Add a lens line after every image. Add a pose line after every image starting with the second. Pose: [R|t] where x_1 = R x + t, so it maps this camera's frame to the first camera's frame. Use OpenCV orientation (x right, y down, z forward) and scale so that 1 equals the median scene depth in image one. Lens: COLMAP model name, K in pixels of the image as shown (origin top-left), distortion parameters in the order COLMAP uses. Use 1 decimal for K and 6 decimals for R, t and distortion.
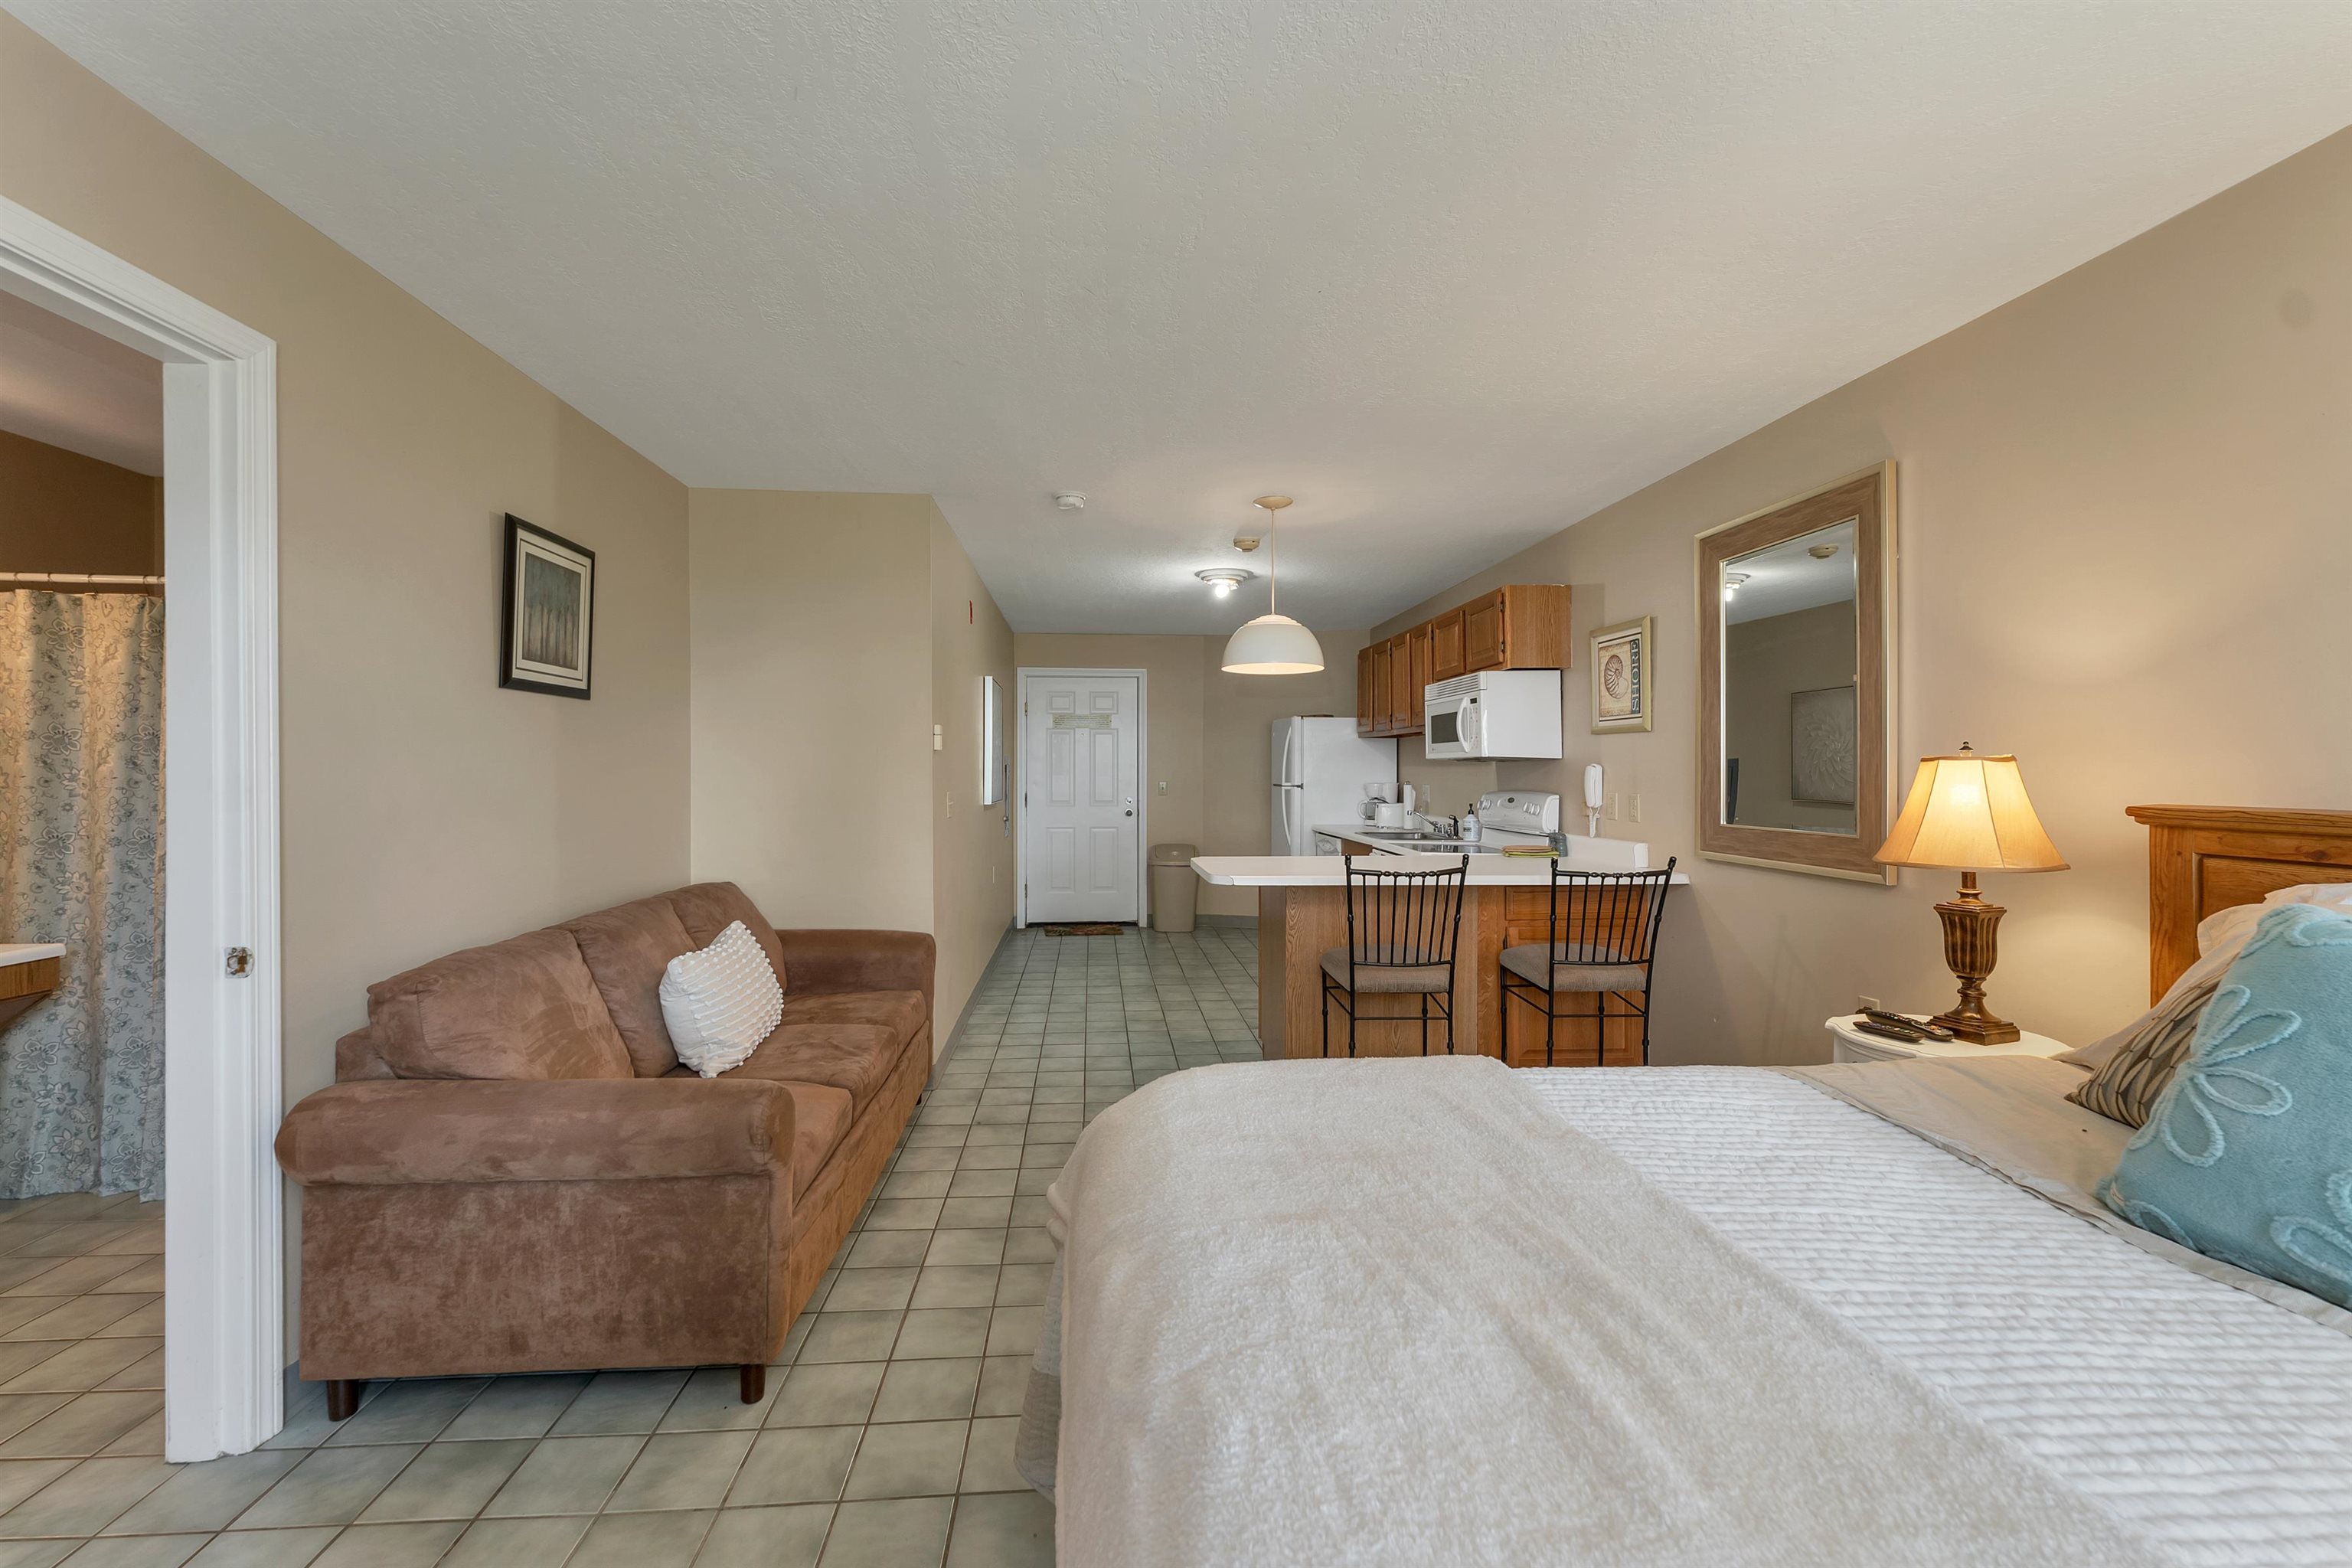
lens RADIAL K [[976.0, 0, 1159.8], [0, 976.0, 761.5], [0, 0, 1]] dist [0.001586, -0.000431]
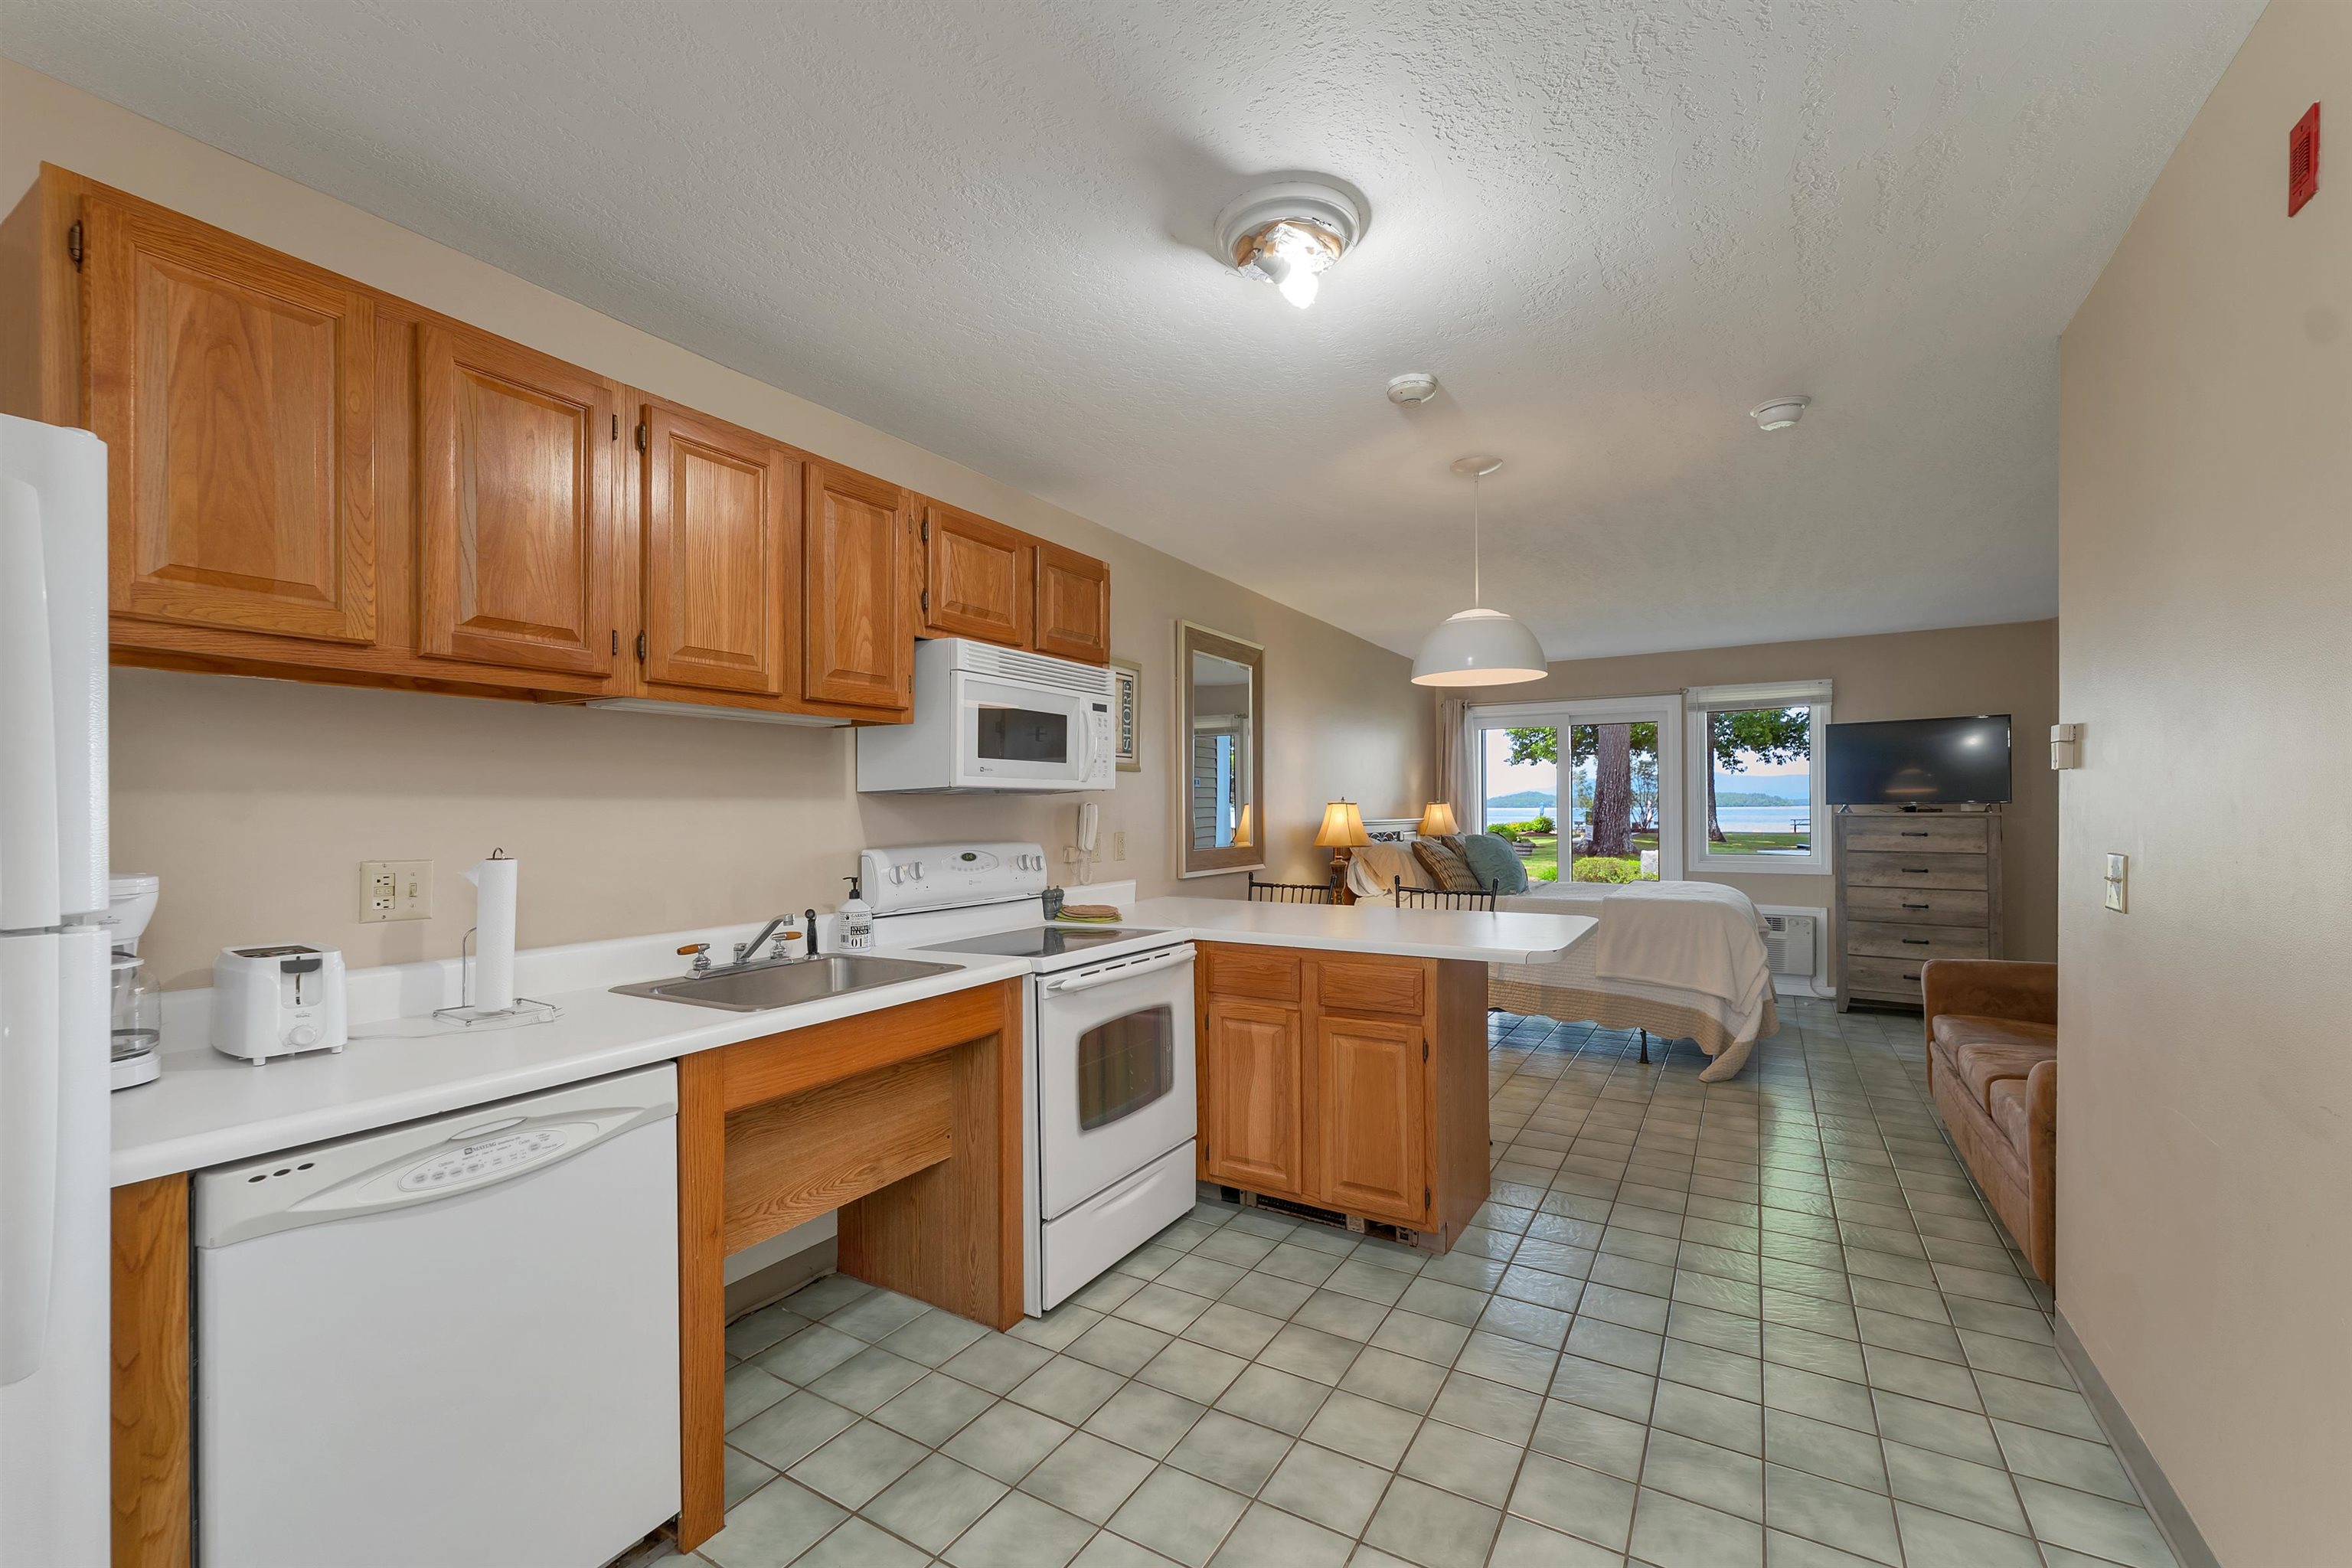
lens RADIAL K [[976.0, 0, 1170.9], [0, 976.0, 805.4], [0, 0, 1]] dist [0.001586, -0.000431]
pose [[-0.821545, 0.006160, 0.570110, -0.128748], [-0.000742, 0.999929, -0.011874, 0.017209], [-0.570143, -0.010178, -0.821483, 1.776334]]
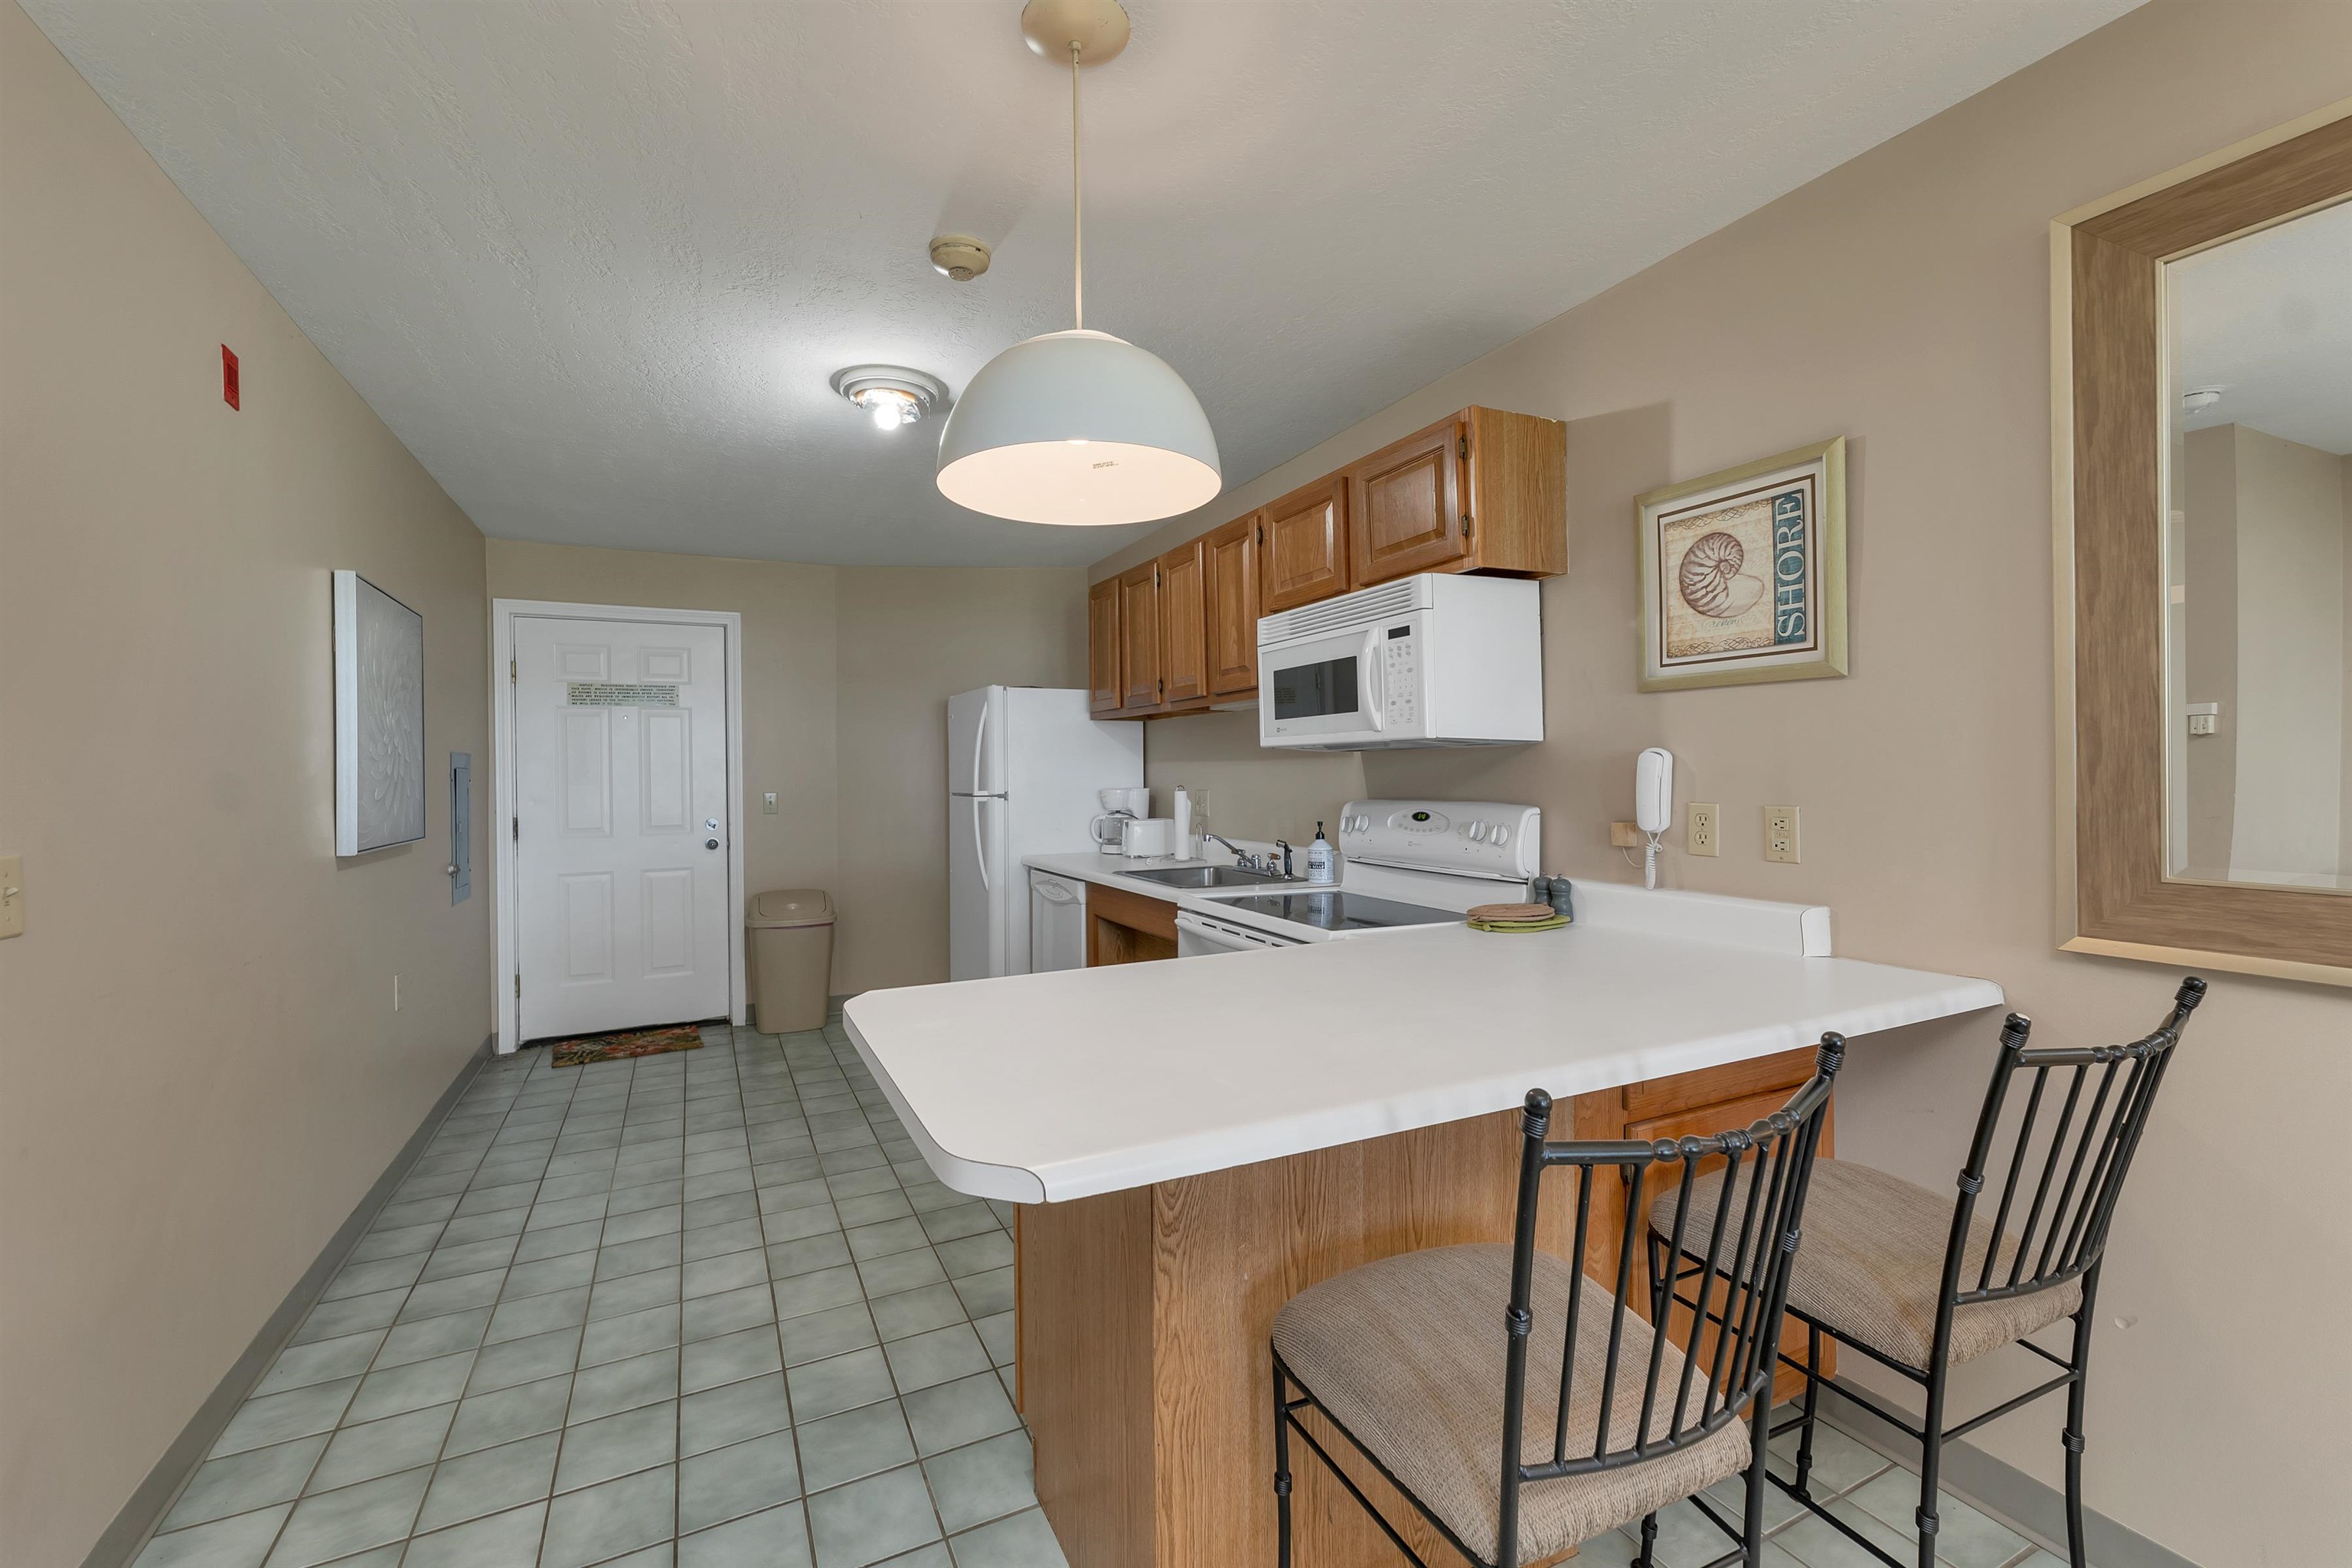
lens RADIAL K [[976.0, 0, 1161.0], [0, 976.0, 769.1], [0, 0, 1]] dist [0.001586, -0.000431]
pose [[0.928314, -0.012293, 0.371595, 0.006997], [0.010300, 0.999920, 0.007347, 0.007453], [-0.371656, -0.002993, 0.928366, 0.647390]]
